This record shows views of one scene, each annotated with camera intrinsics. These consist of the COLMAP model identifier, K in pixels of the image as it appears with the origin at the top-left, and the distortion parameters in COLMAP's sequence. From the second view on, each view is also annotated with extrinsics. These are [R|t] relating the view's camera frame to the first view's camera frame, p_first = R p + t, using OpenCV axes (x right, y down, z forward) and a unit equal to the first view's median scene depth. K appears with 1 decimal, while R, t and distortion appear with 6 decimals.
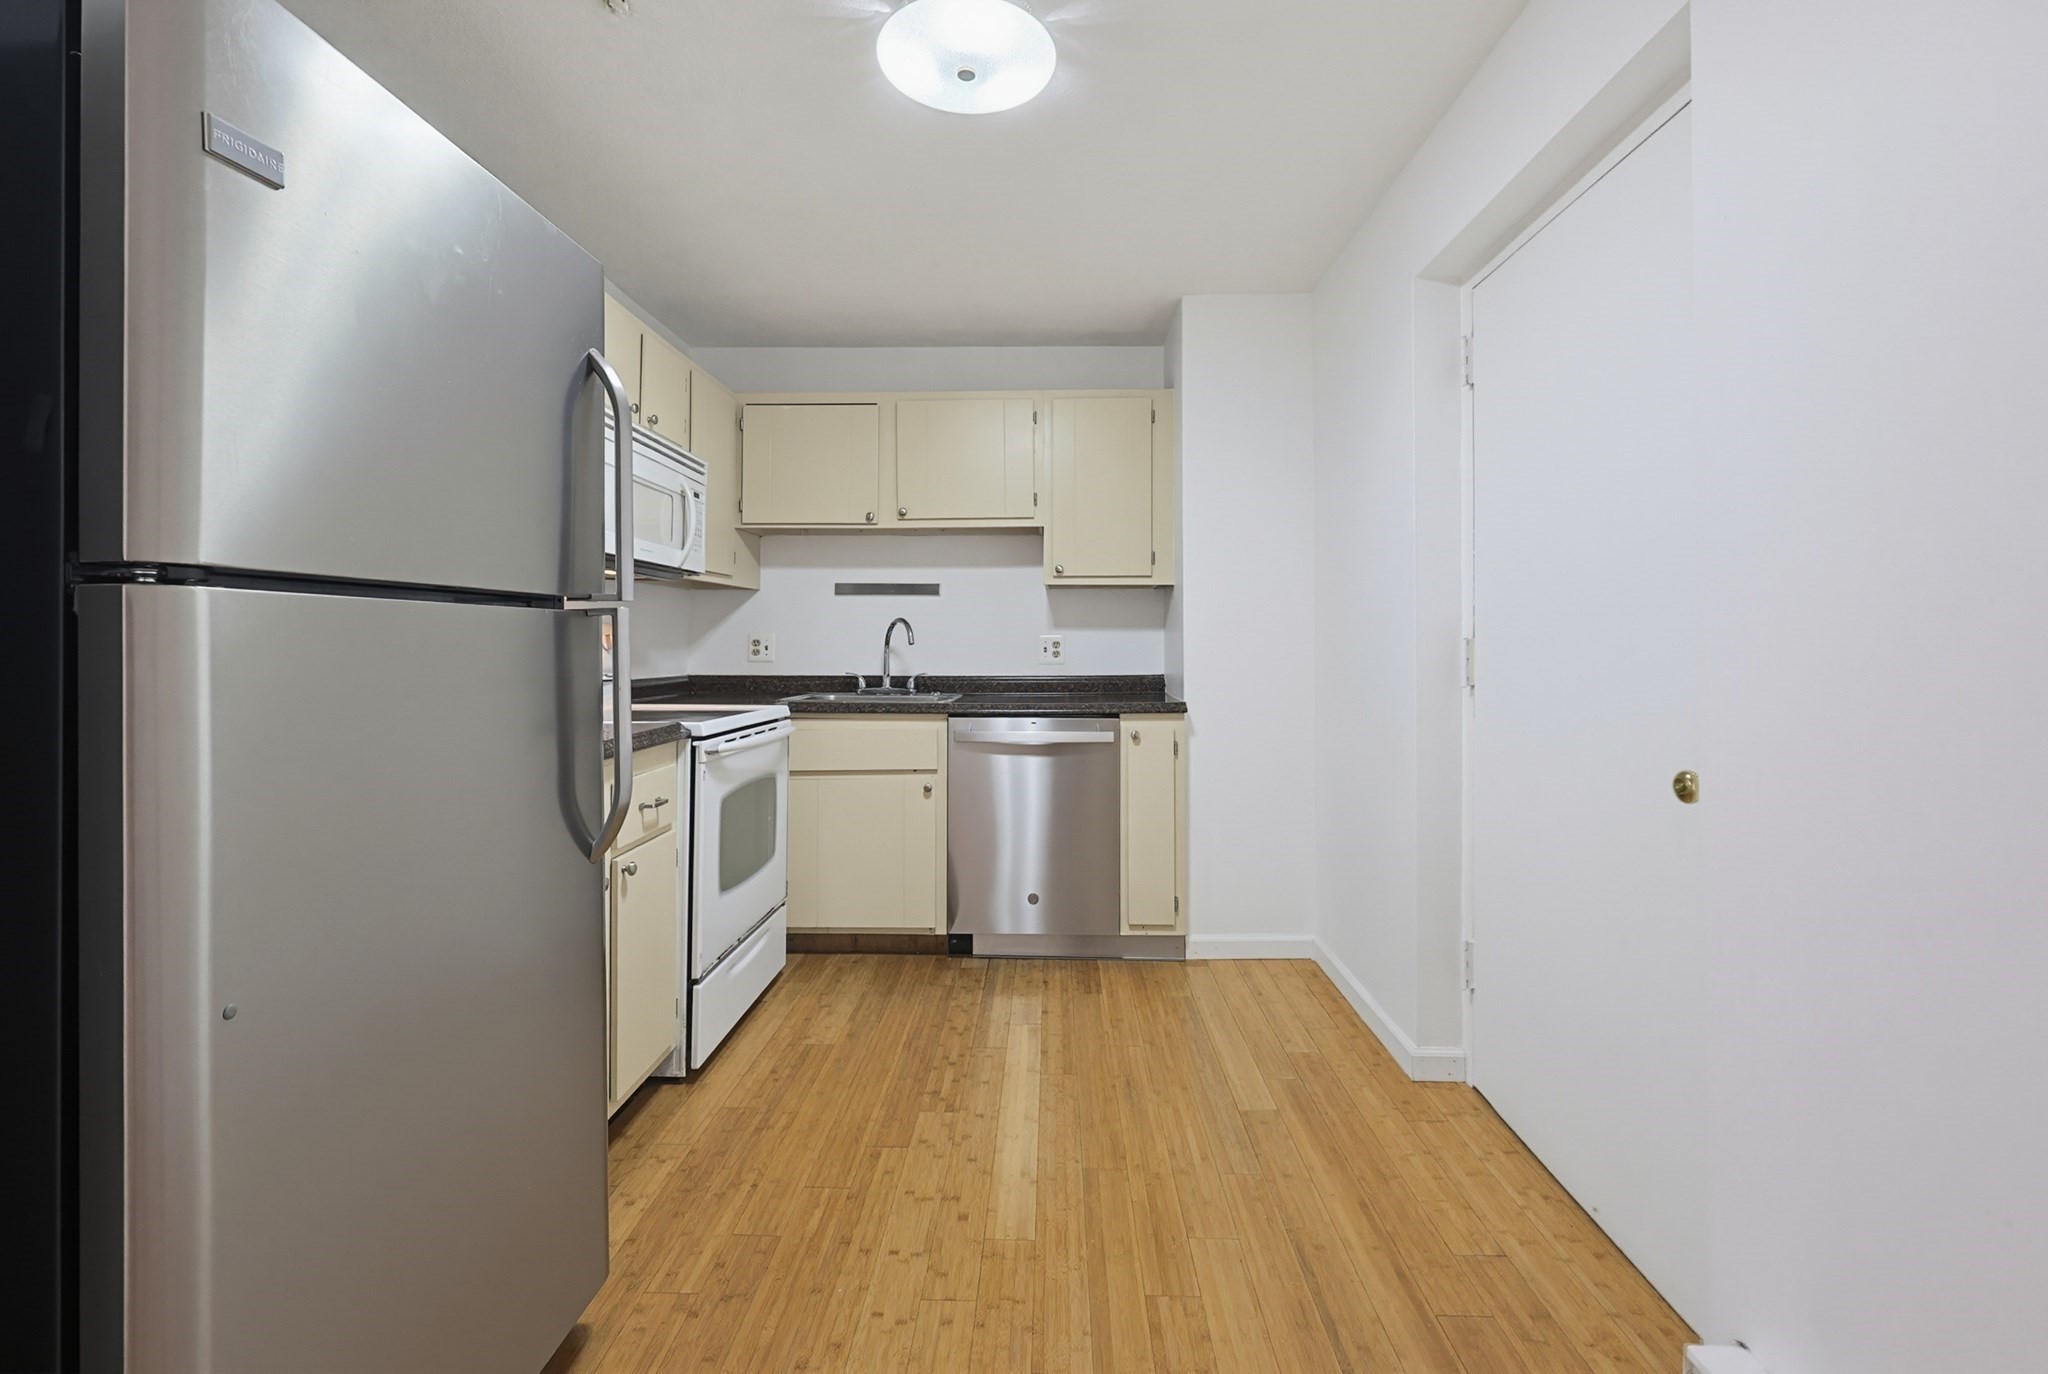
lens RADIAL K [[905.4, 0, 1020.7], [0, 905.4, 631.5], [0, 0, 1]] dist [-0.000246, -0.000003]
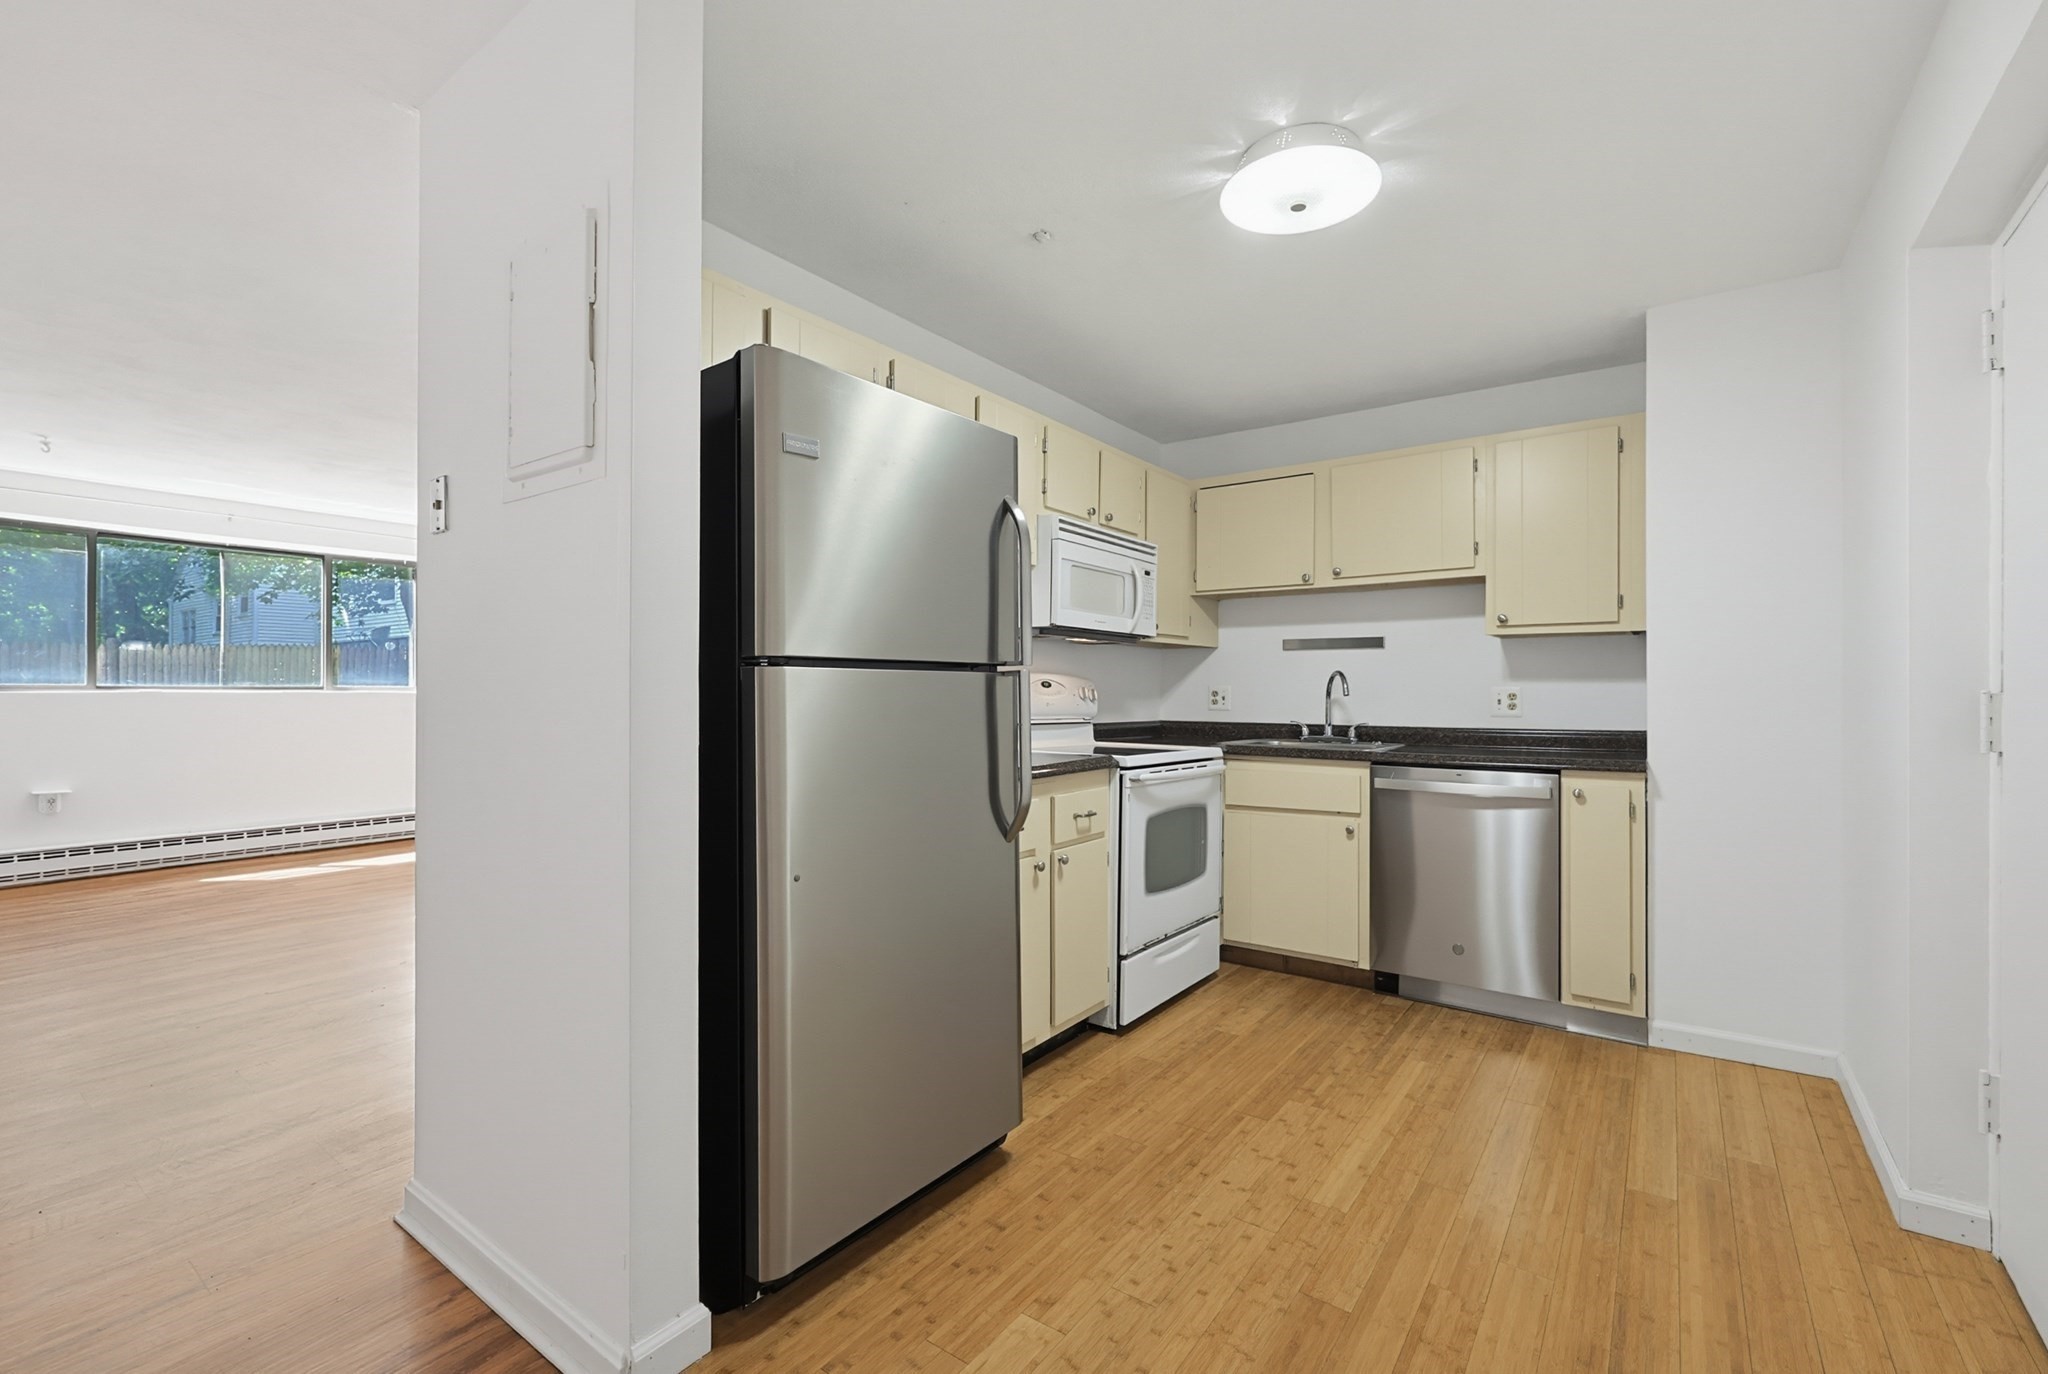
lens RADIAL K [[892.8, 0, 1011.1], [0, 892.8, 688.5], [0, 0, 1]] dist [0.001186, 0.000437]
pose [[0.821273, 0.000158, -0.570536, 0.178192], [0.004277, 0.999970, 0.006434, -0.002972], [0.570520, -0.007724, 0.821247, -0.097929]]
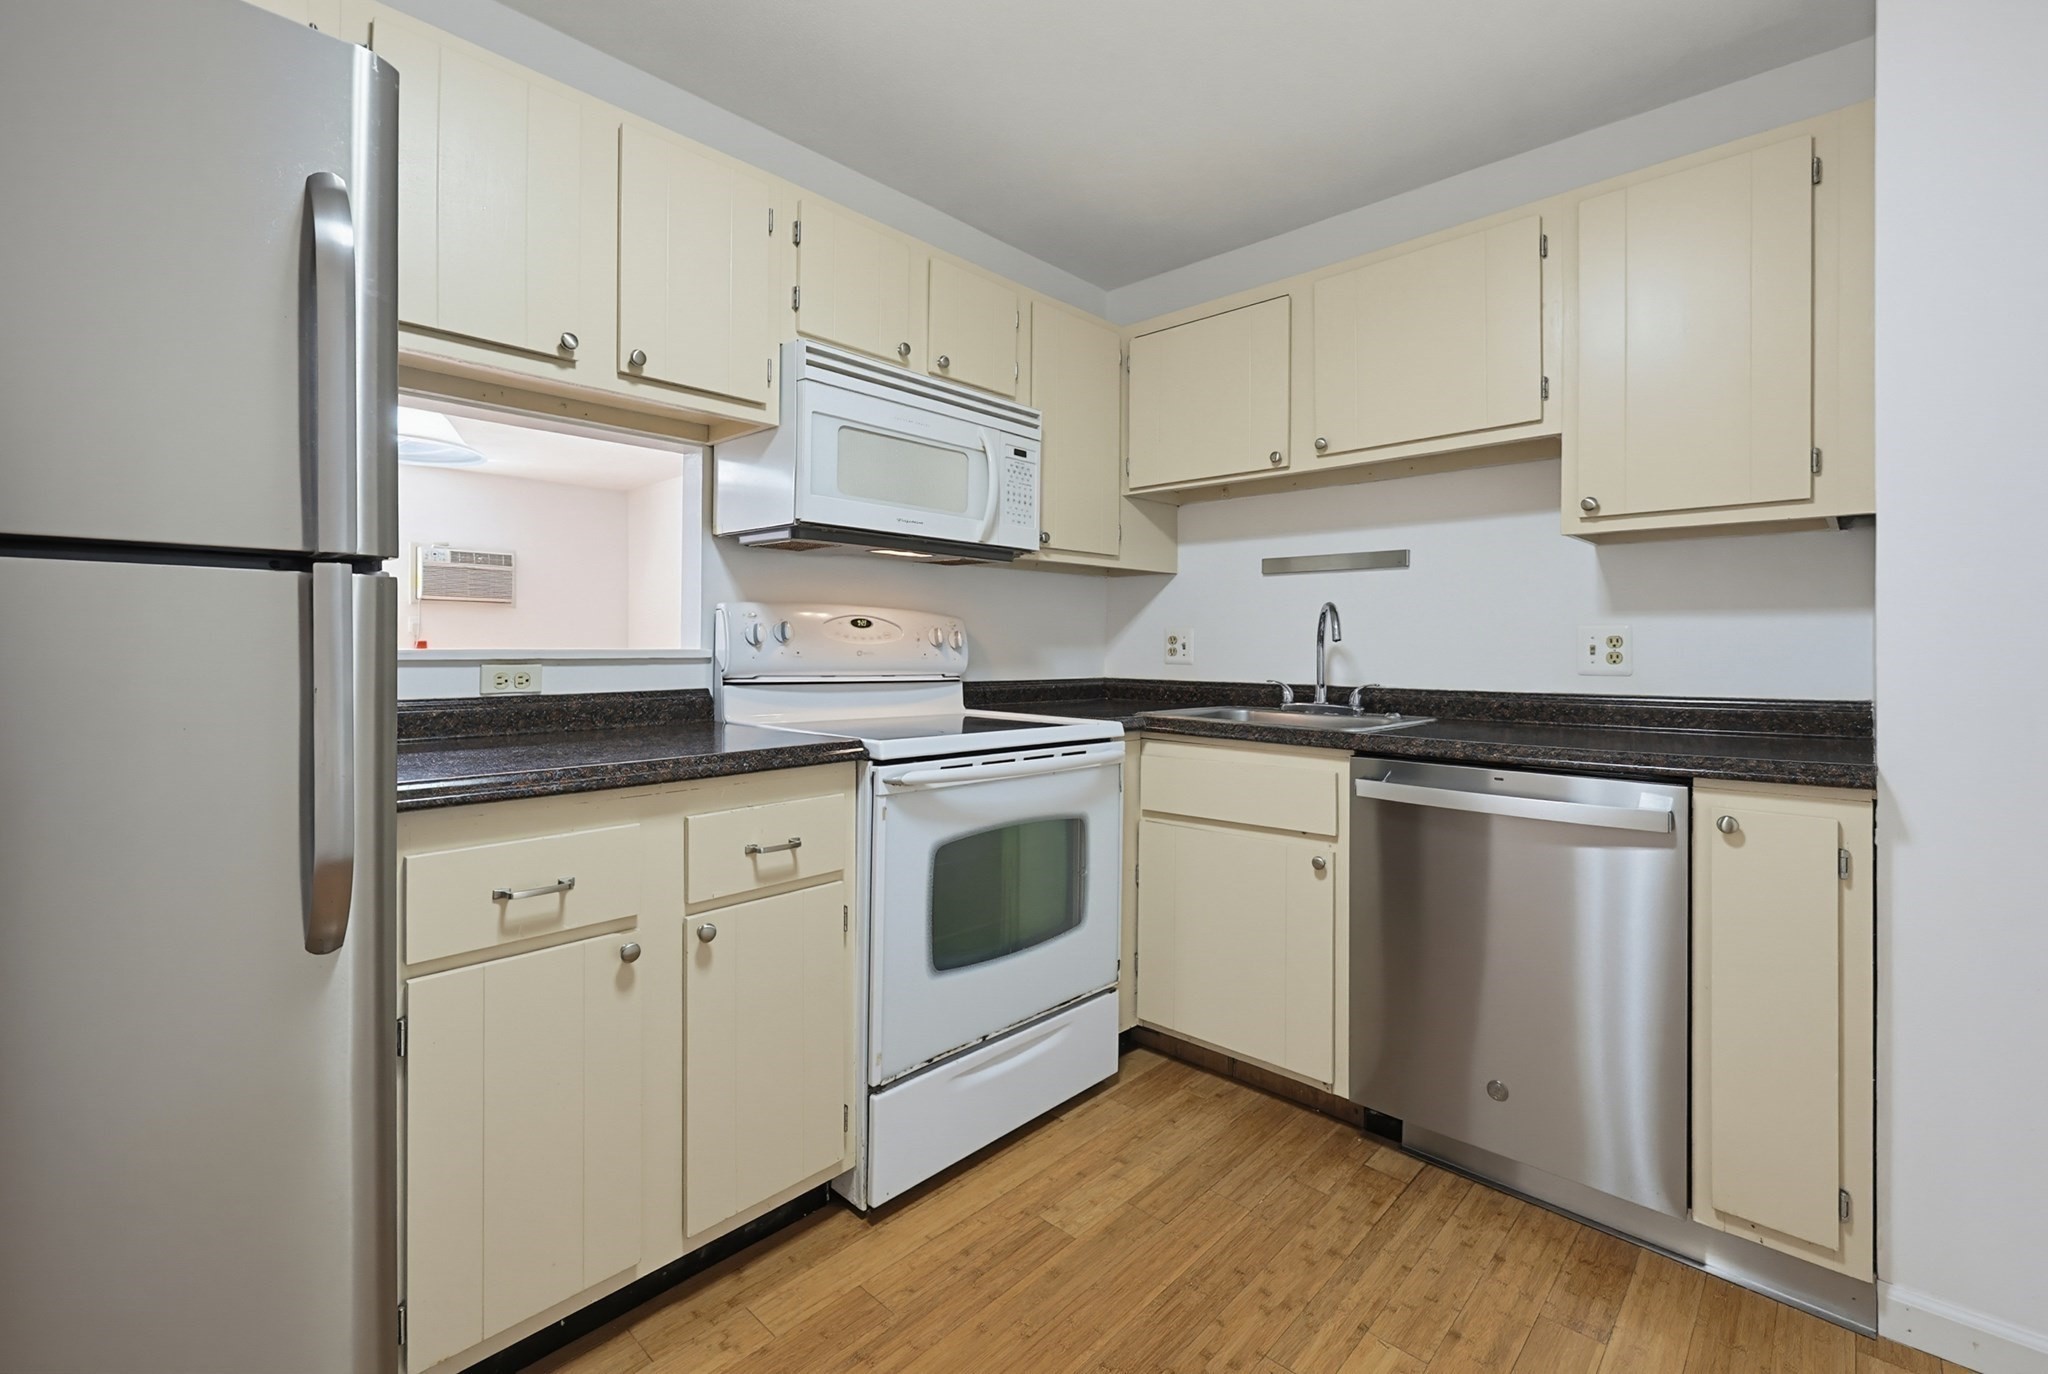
lens RADIAL K [[886.8, 0, 1031.8], [0, 886.8, 646.2], [0, 0, 1]] dist [0.001584, 0.000137]
pose [[0.750834, 0.002143, -0.660488, 0.166086], [0.004551, 0.999954, 0.008418, 0.013730], [0.660476, -0.009326, 0.750790, 0.413938]]
